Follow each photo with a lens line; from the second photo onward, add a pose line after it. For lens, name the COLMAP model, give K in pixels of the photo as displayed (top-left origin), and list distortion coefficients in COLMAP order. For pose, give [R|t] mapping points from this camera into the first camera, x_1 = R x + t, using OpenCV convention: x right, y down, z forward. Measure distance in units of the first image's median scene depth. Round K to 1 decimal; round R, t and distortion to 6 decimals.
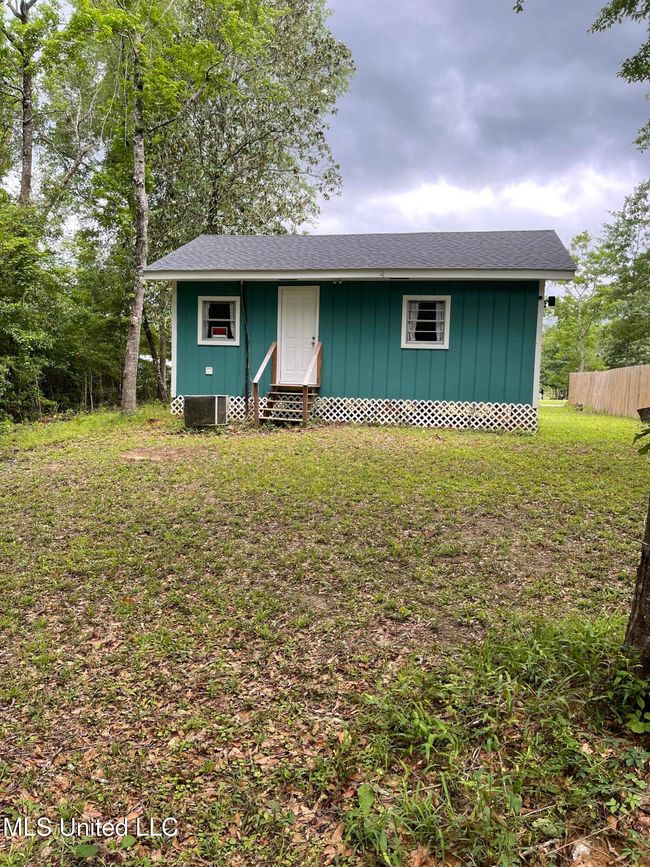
lens RADIAL K [[649.1, 0, 325.2], [0, 649.1, 432.4], [0, 0, 1]] dist [0.049943, -0.069273]
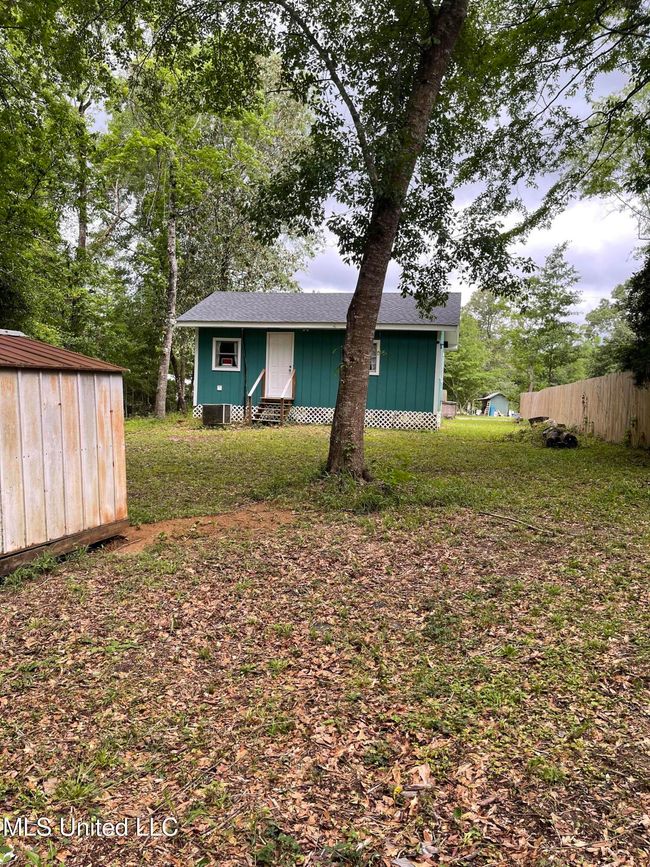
lens RADIAL K [[649.1, 0, 324.4], [0, 649.1, 435.0], [0, 0, 1]] dist [0.049943, -0.069273]
pose [[0.999785, 0.011183, -0.017471, 0.086759], [-0.011629, 0.999604, -0.025630, 0.047069], [0.017177, 0.025828, 0.999519, -0.470110]]
